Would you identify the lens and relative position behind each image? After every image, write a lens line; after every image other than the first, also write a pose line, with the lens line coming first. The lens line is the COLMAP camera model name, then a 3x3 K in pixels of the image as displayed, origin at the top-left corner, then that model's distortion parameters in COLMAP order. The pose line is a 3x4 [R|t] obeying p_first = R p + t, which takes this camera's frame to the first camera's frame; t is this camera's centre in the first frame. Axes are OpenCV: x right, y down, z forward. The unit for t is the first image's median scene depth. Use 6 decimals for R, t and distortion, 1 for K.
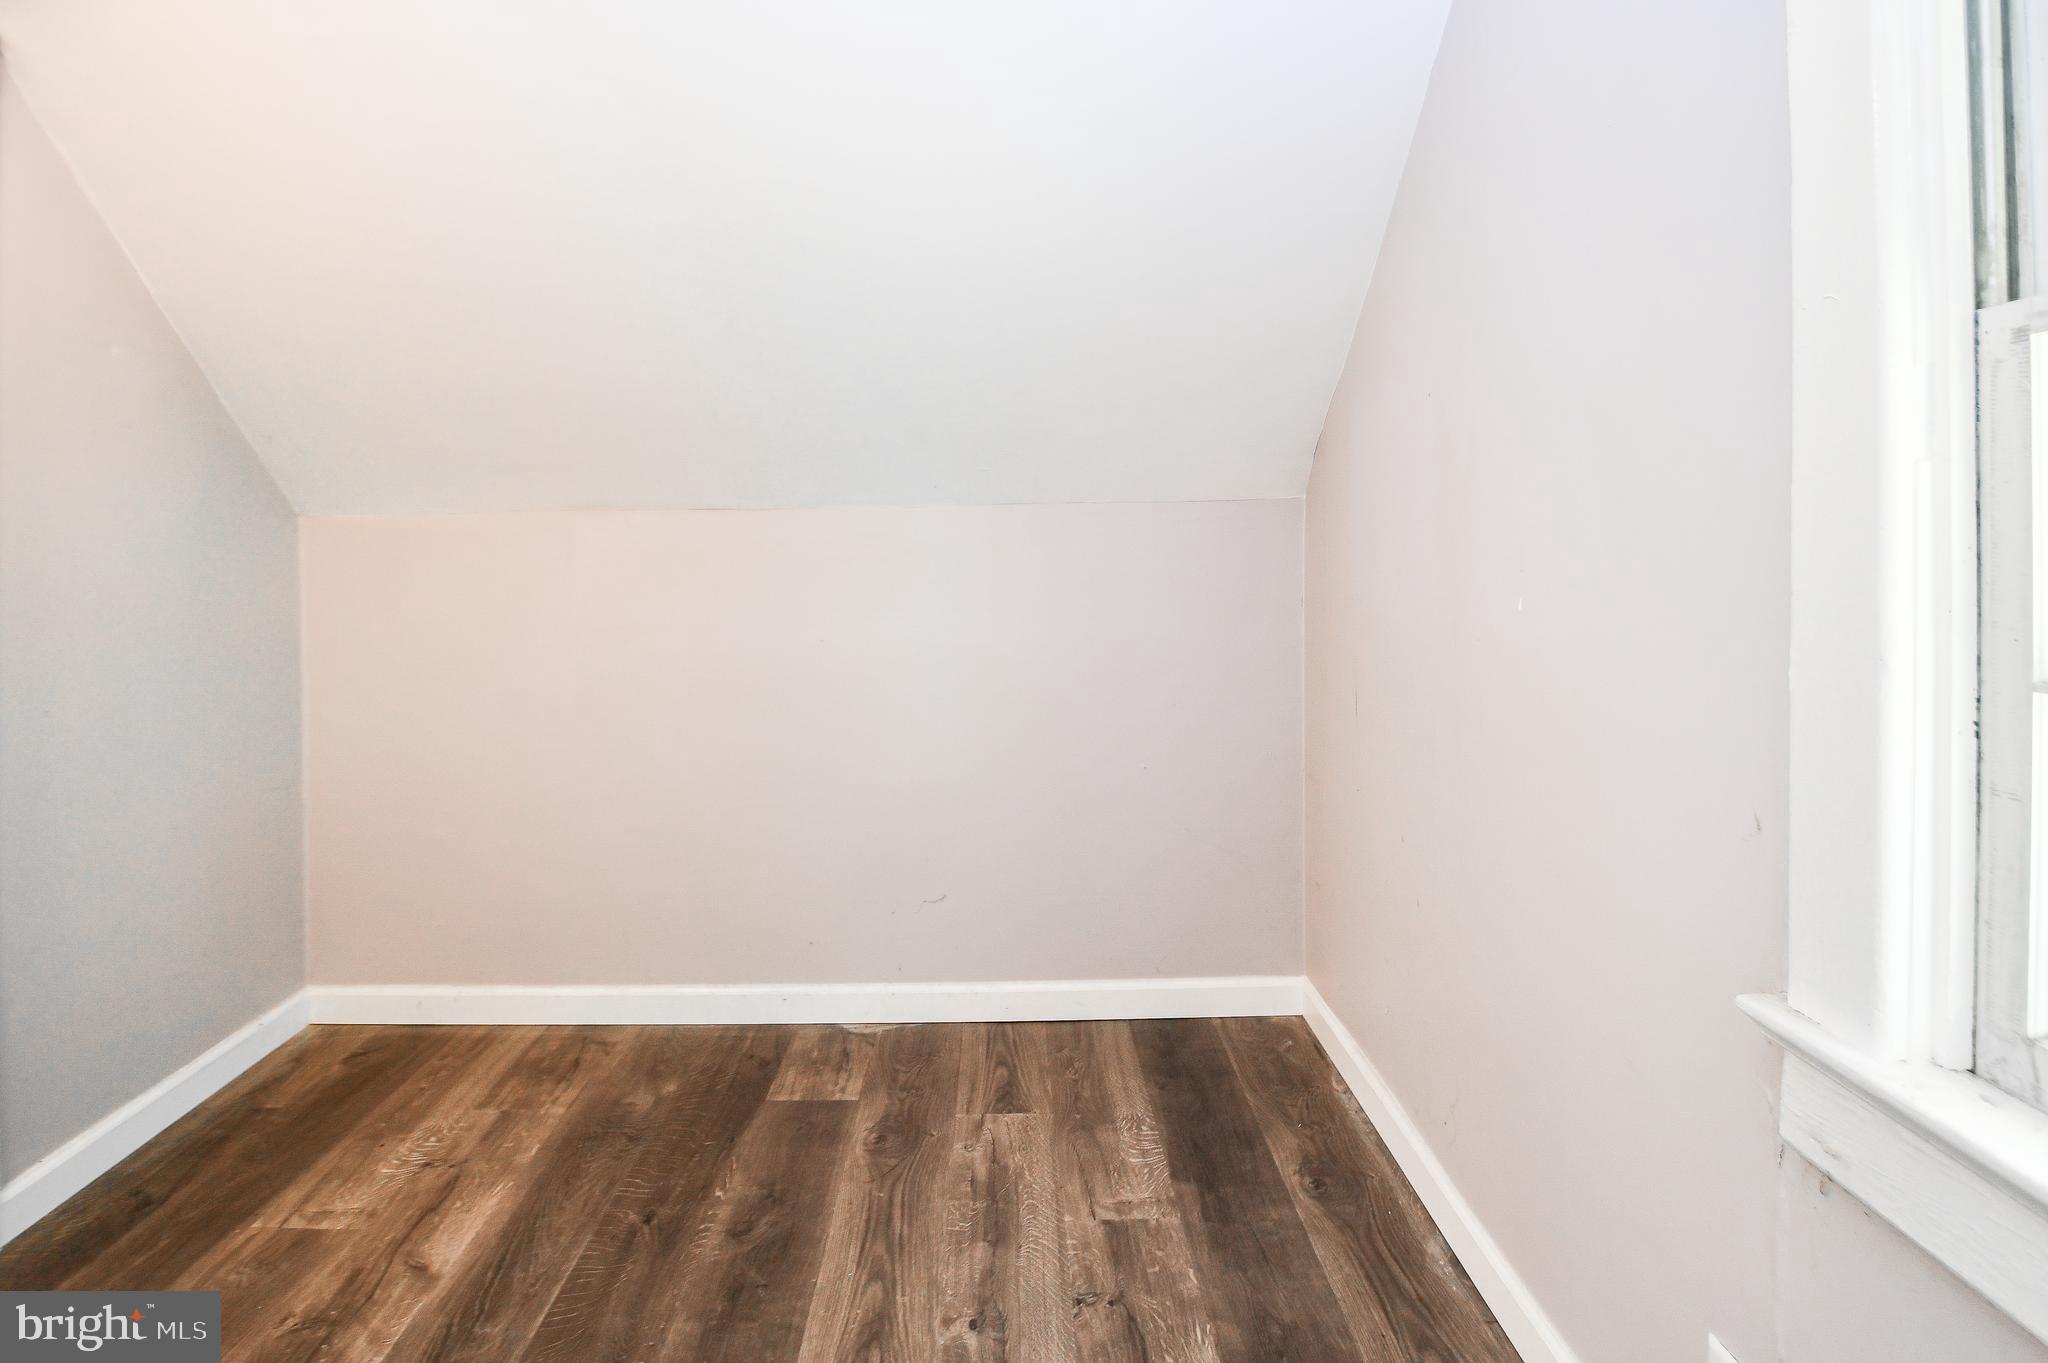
lens RADIAL K [[926.5, 0, 1033.9], [0, 926.5, 685.9], [0, 0, 1]] dist [-0.000227, -0.011368]
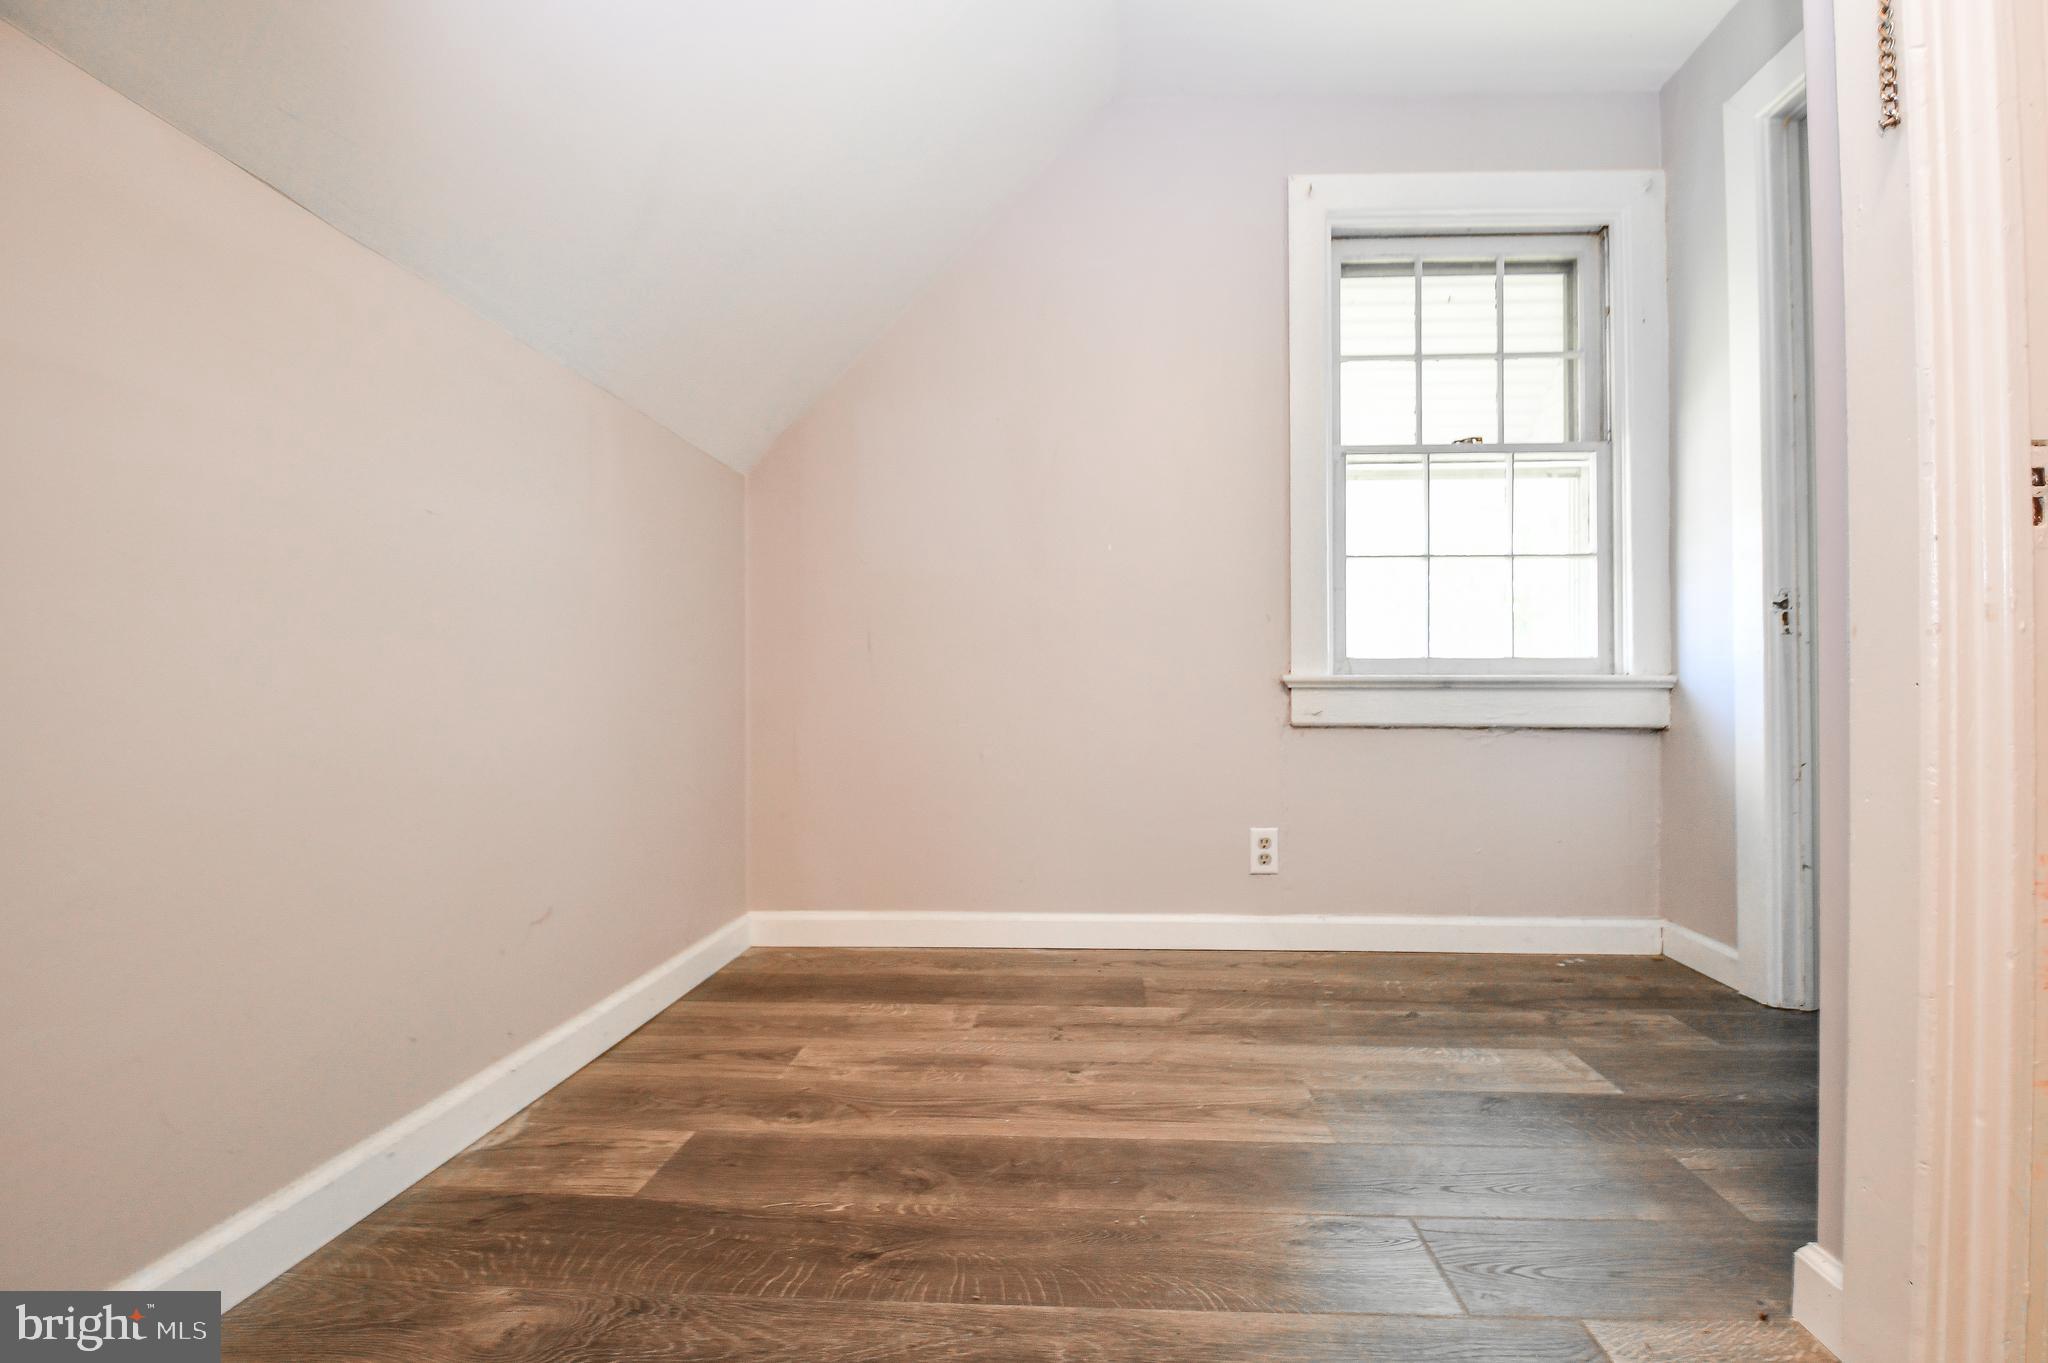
lens RADIAL K [[926.5, 0, 1044.6], [0, 926.5, 694.1], [0, 0, 1]] dist [-0.000227, -0.011368]
pose [[0.077452, 0.018458, 0.996825, -0.992298], [0.158988, 0.986805, -0.030626, 0.194377], [-0.984238, 0.160855, 0.073496, 0.690598]]
